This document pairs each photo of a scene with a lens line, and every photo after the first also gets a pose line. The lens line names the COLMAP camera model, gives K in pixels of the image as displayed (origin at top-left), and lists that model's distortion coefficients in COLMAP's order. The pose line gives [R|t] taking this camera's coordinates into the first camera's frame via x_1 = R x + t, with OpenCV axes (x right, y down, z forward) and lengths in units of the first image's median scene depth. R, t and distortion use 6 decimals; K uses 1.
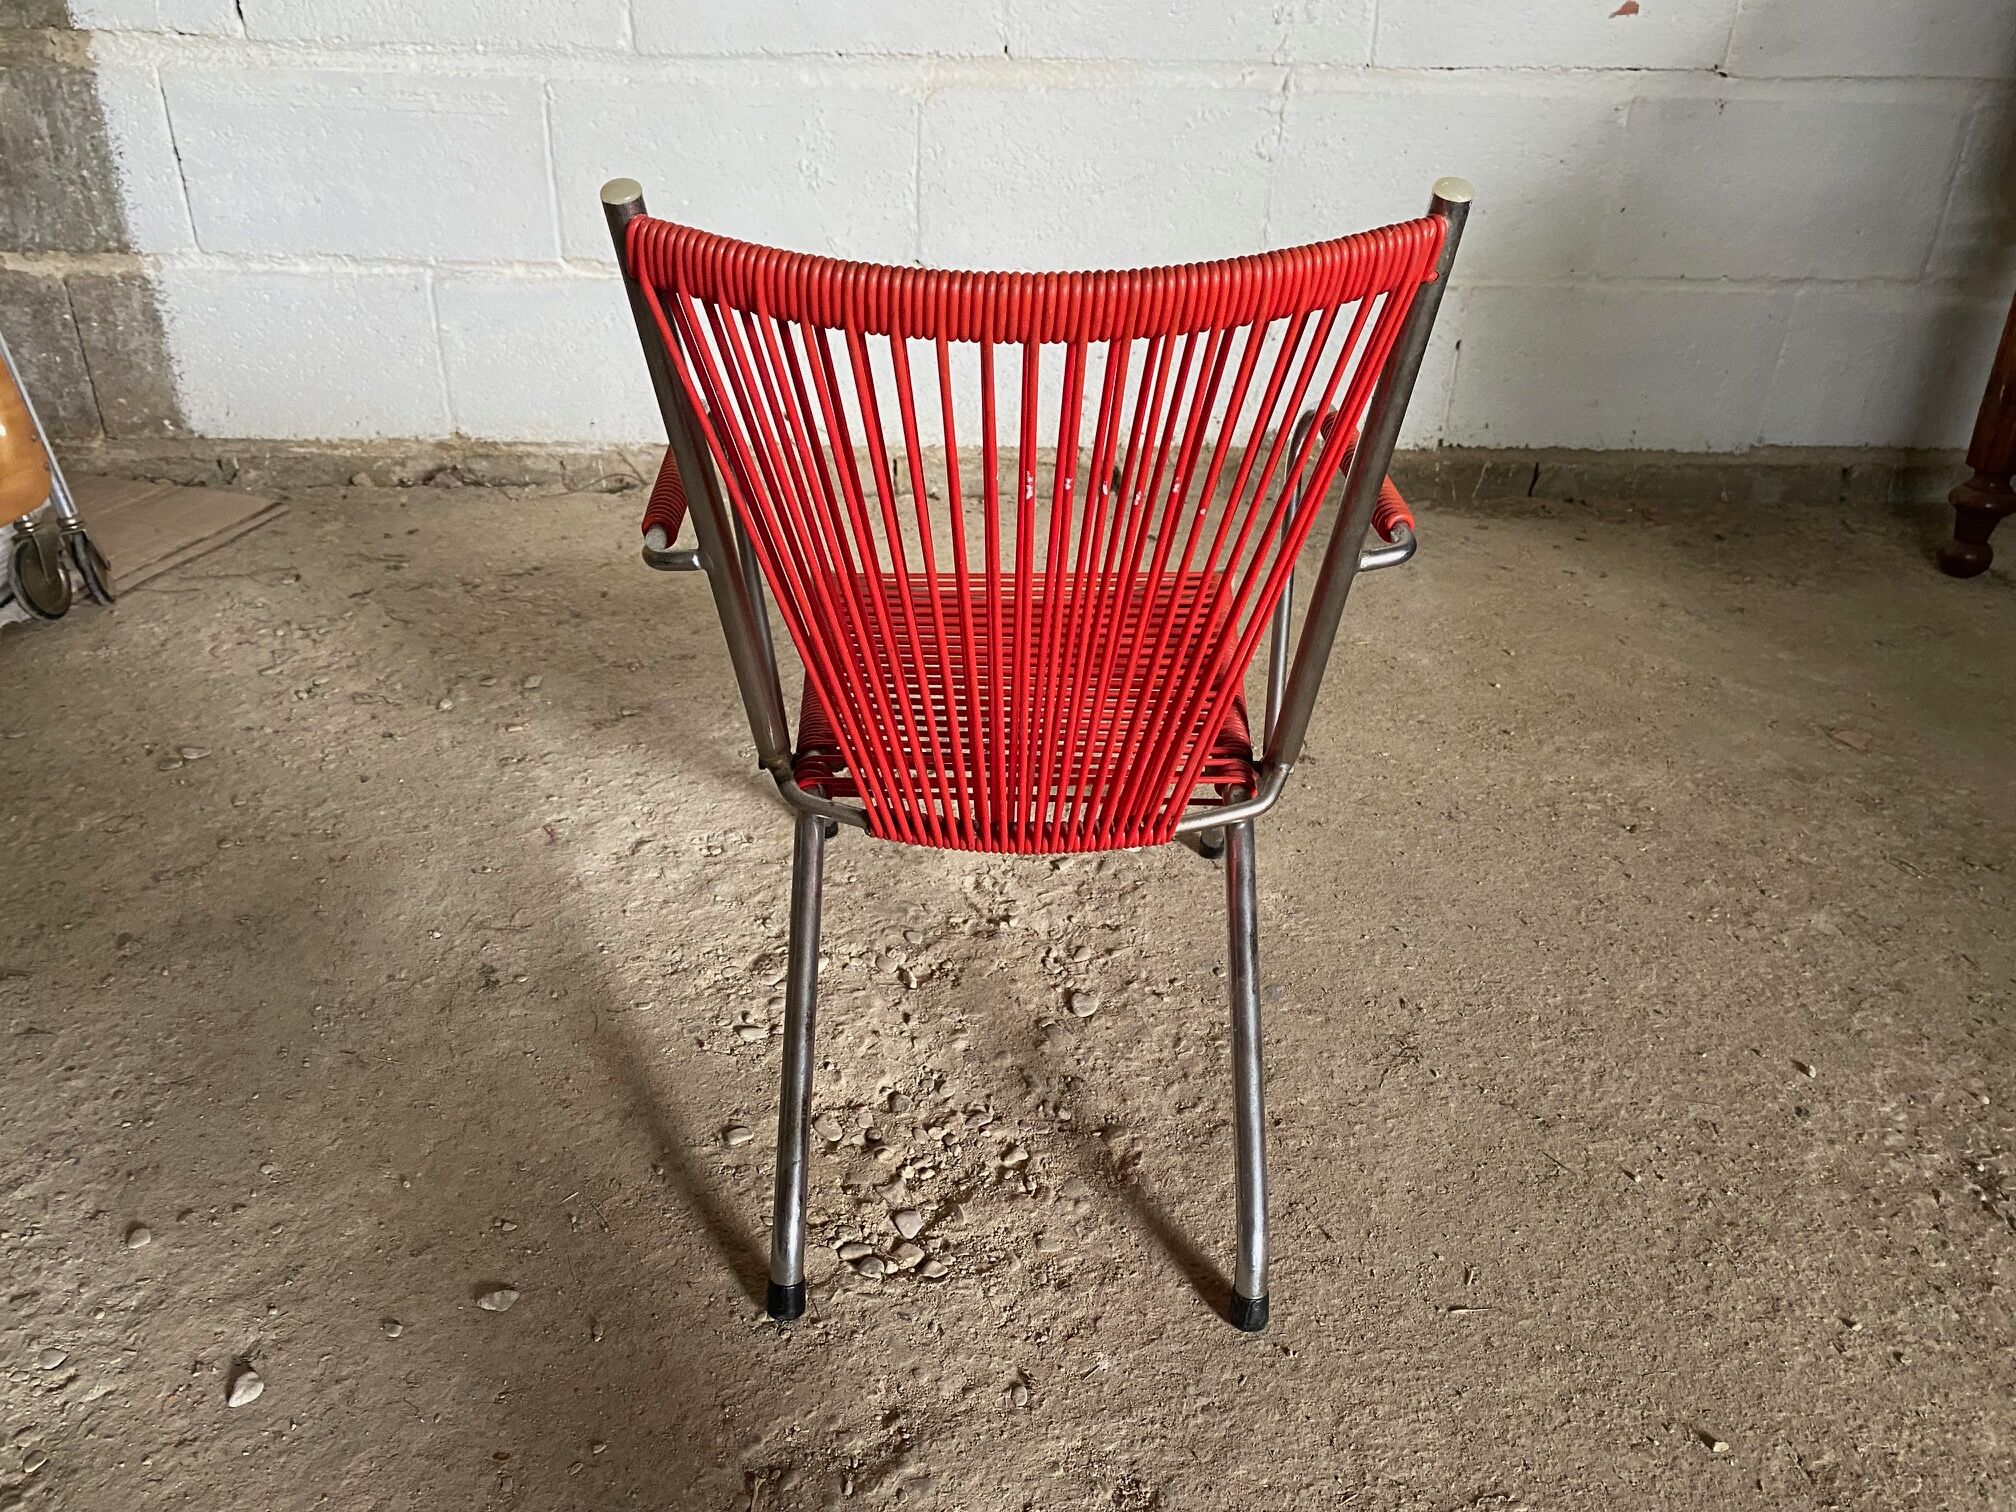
lens RADIAL K [[1554.9, 0, 1007.9], [0, 1554.9, 767.0], [0, 0, 1]] dist [0.001266, -0.004540]
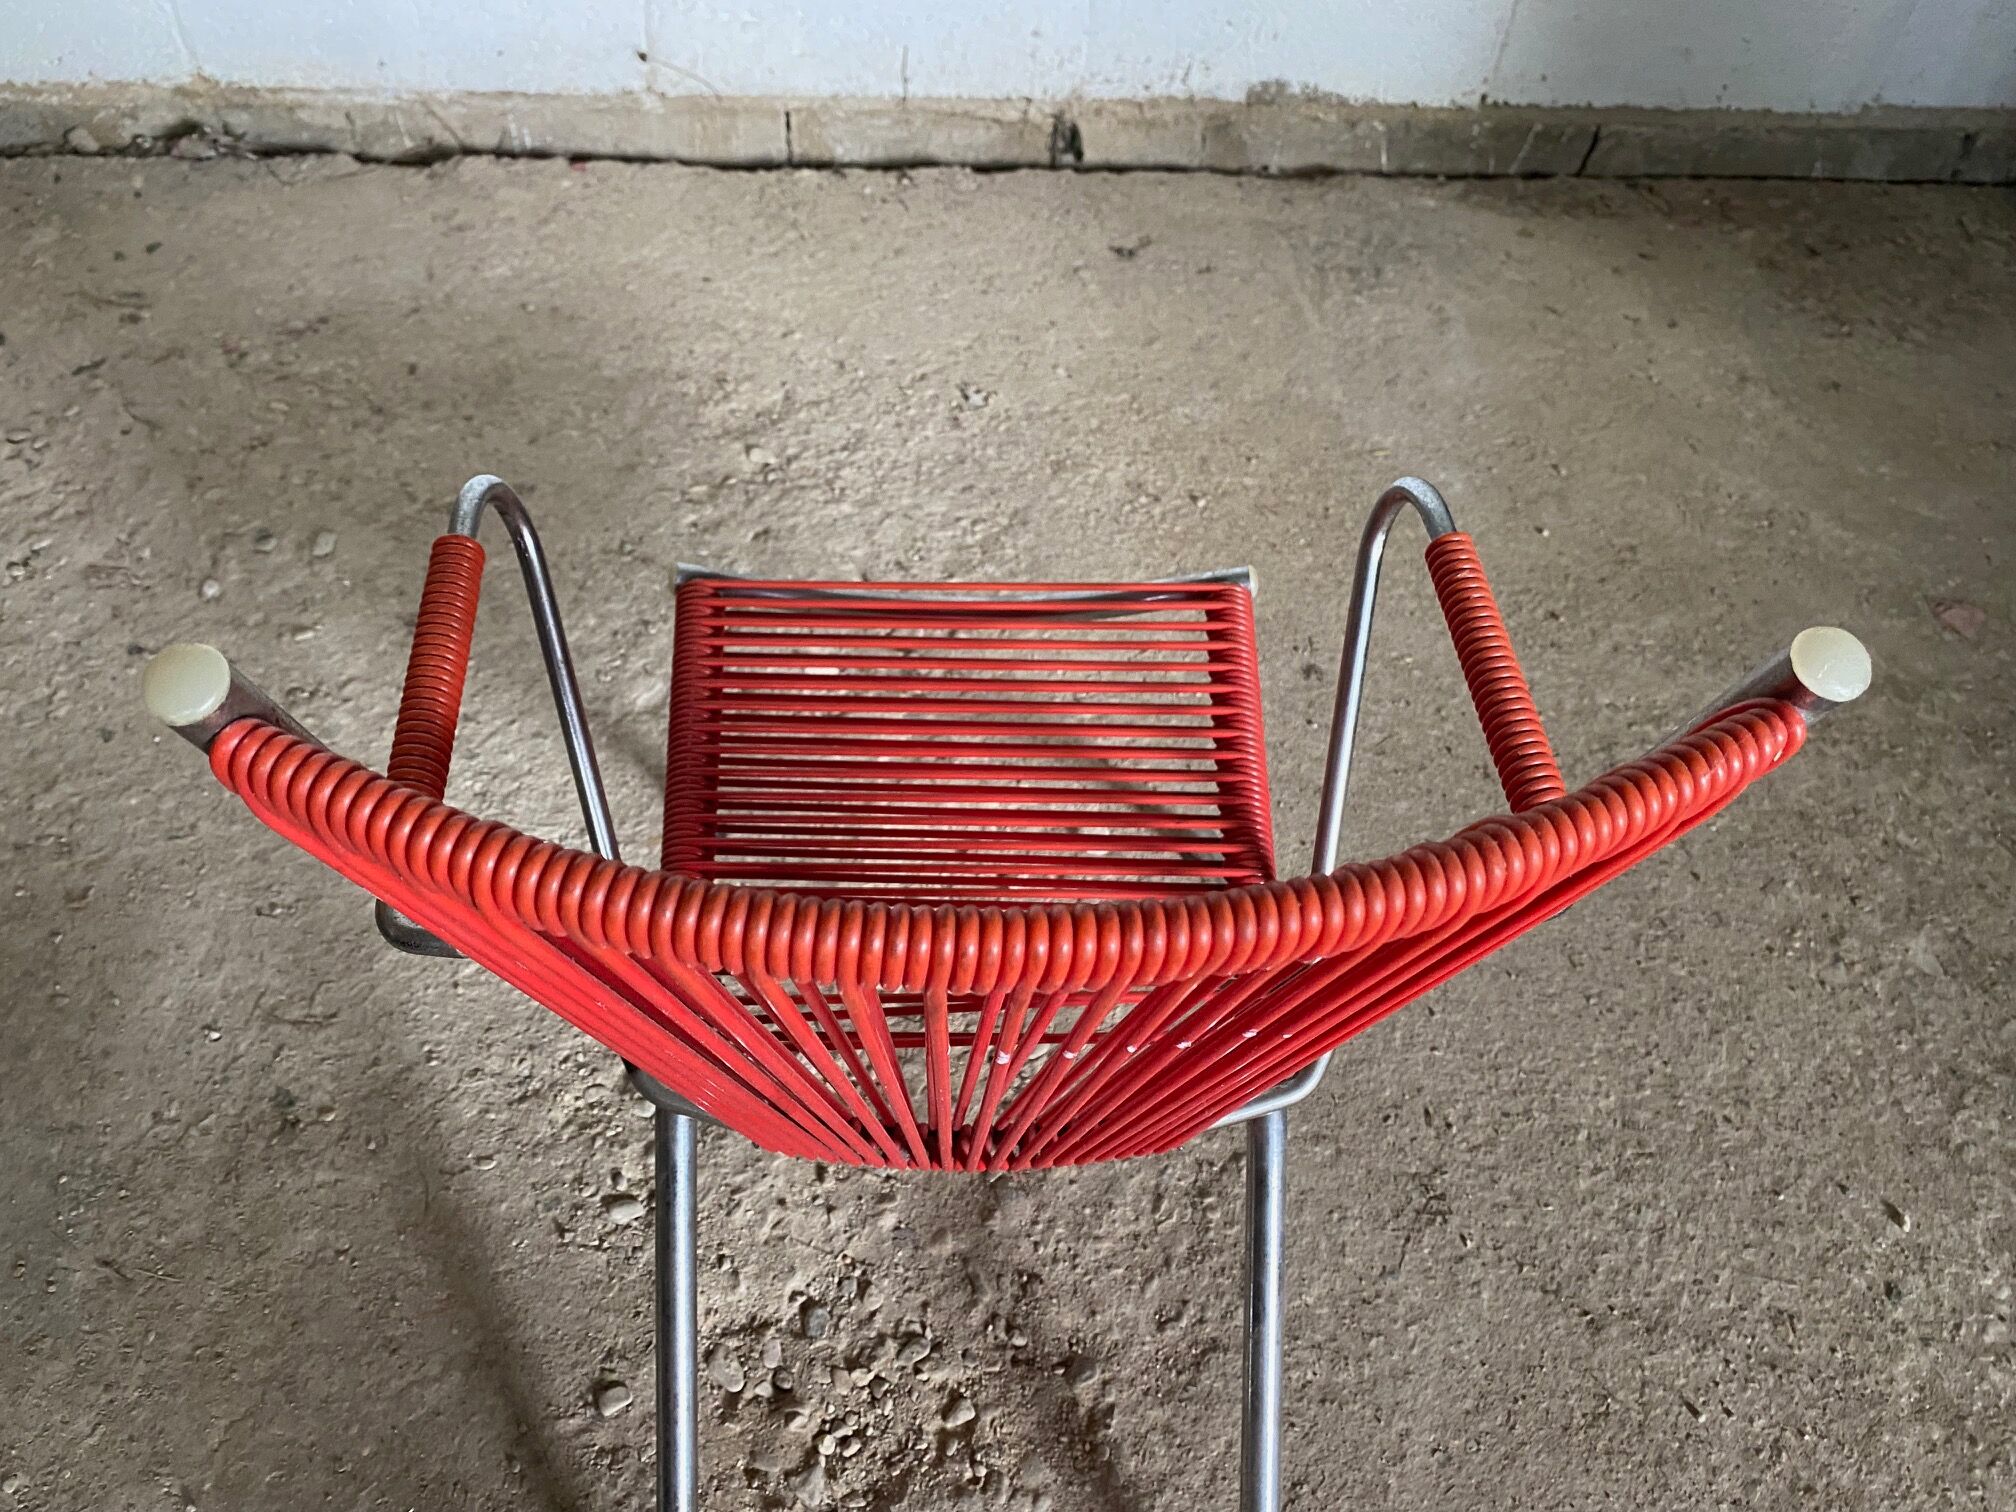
lens RADIAL K [[1554.9, 0, 1010.3], [0, 1554.9, 758.3], [0, 0, 1]] dist [0.001266, -0.004540]
pose [[0.998660, -0.005931, 0.051401, -0.007073], [-0.011825, 0.940959, 0.338314, -0.293289], [-0.050373, -0.338468, 0.939629, 0.294687]]
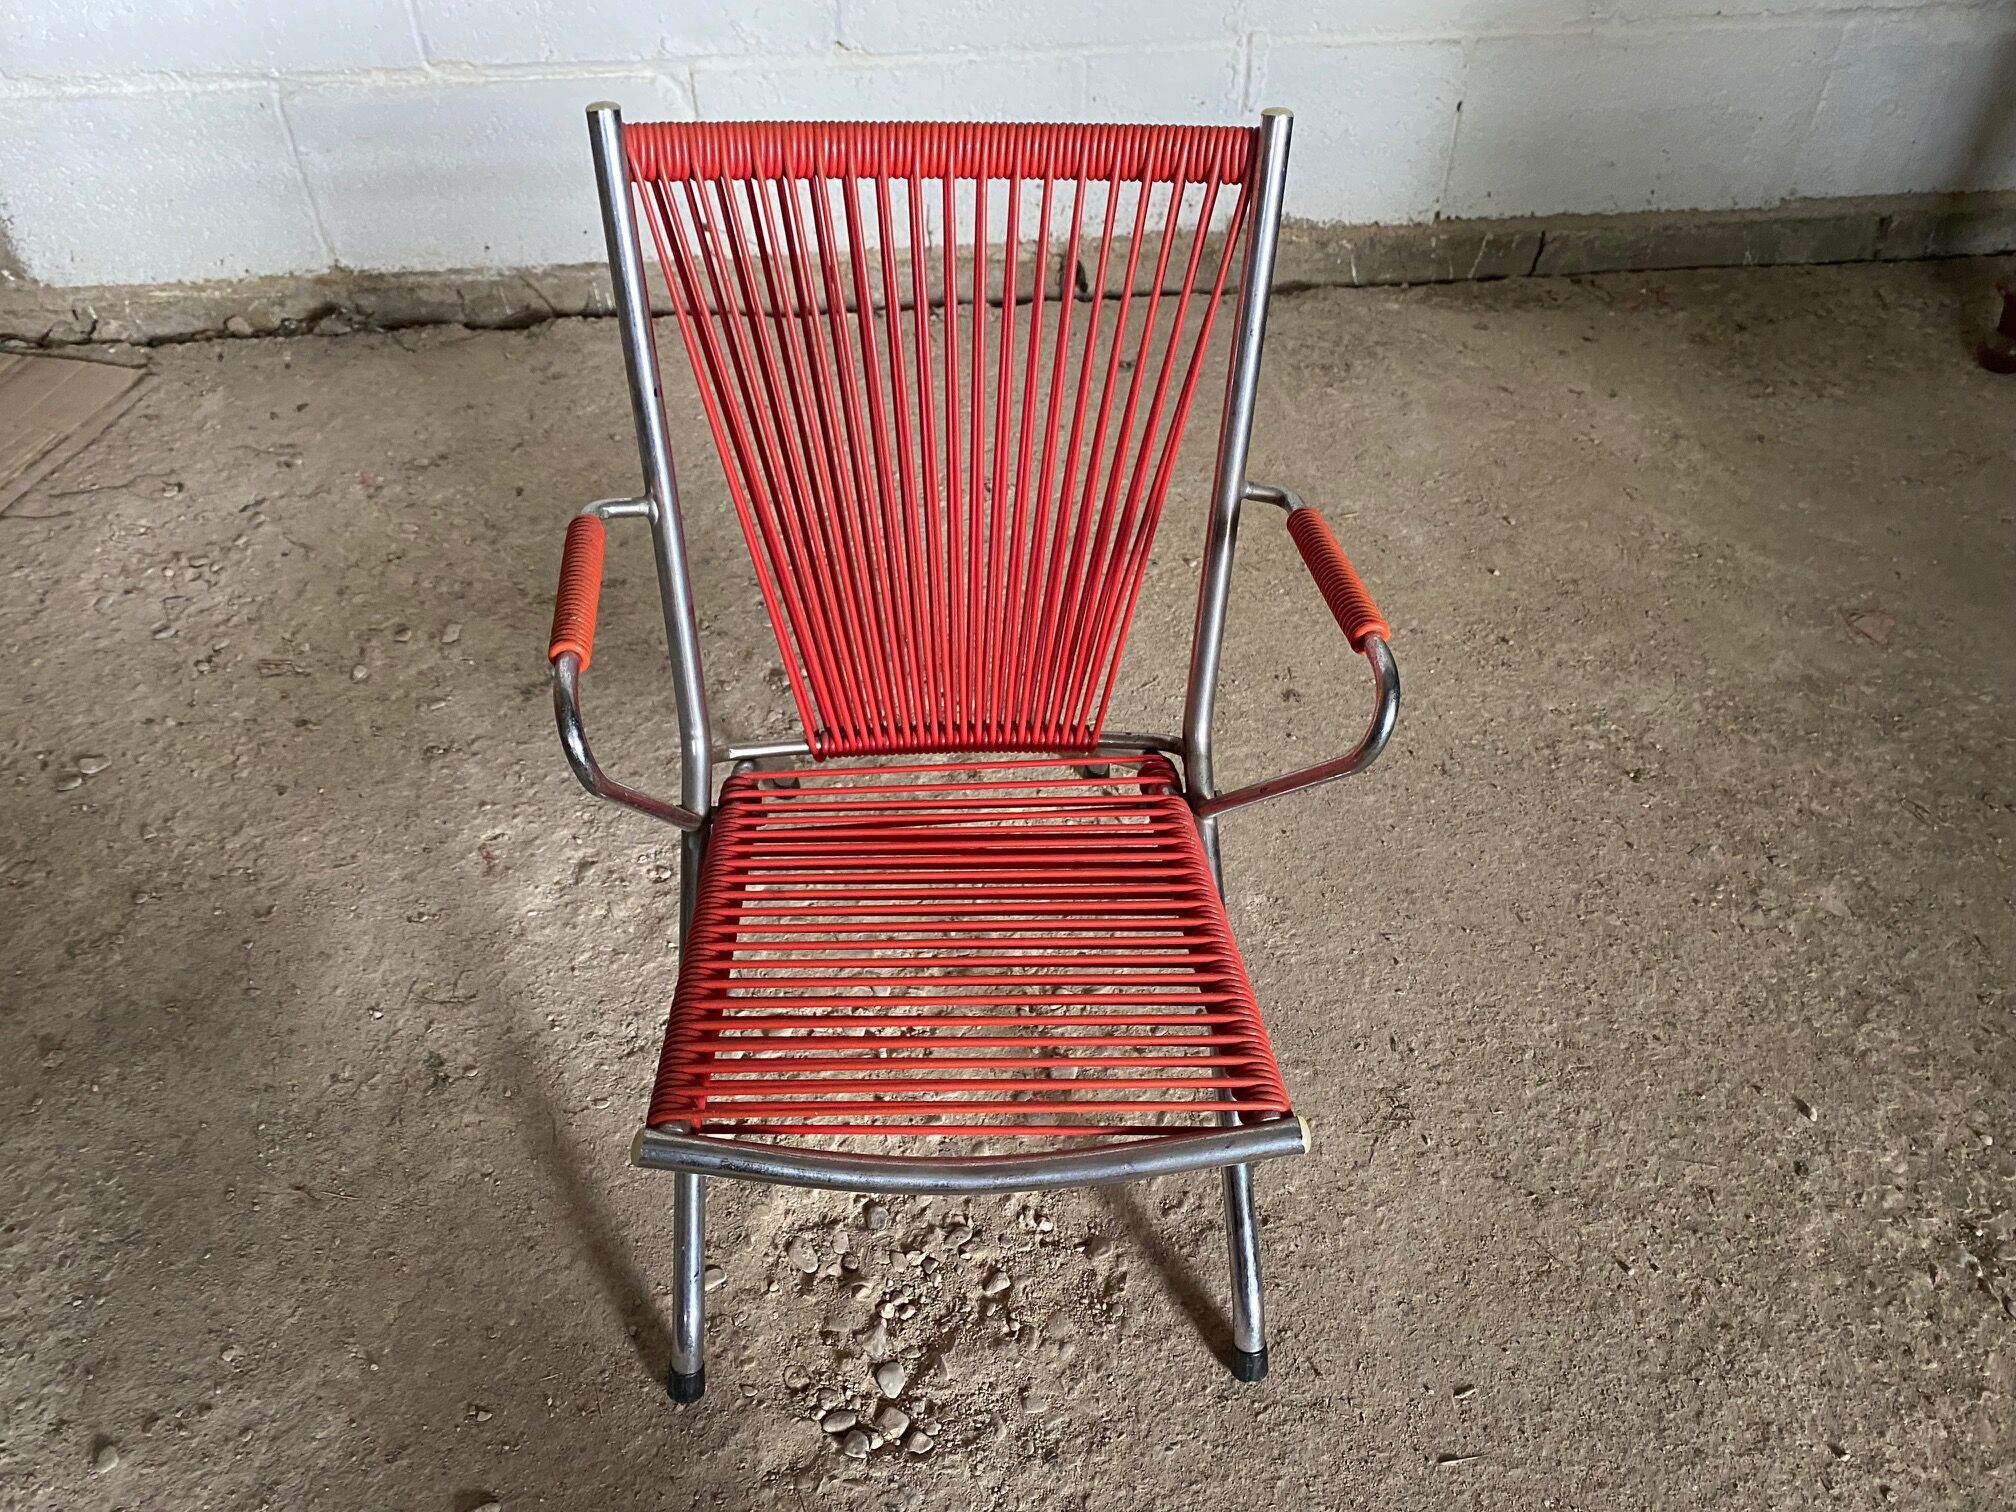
lens RADIAL K [[1554.9, 0, 1010.8], [0, 1554.9, 744.0], [0, 0, 1]] dist [0.001266, -0.004540]
pose [[0.998676, -0.050957, 0.007050, 0.020076], [0.047744, 0.969156, 0.241781, -0.263841], [-0.019153, -0.241124, 0.970305, 0.113608]]
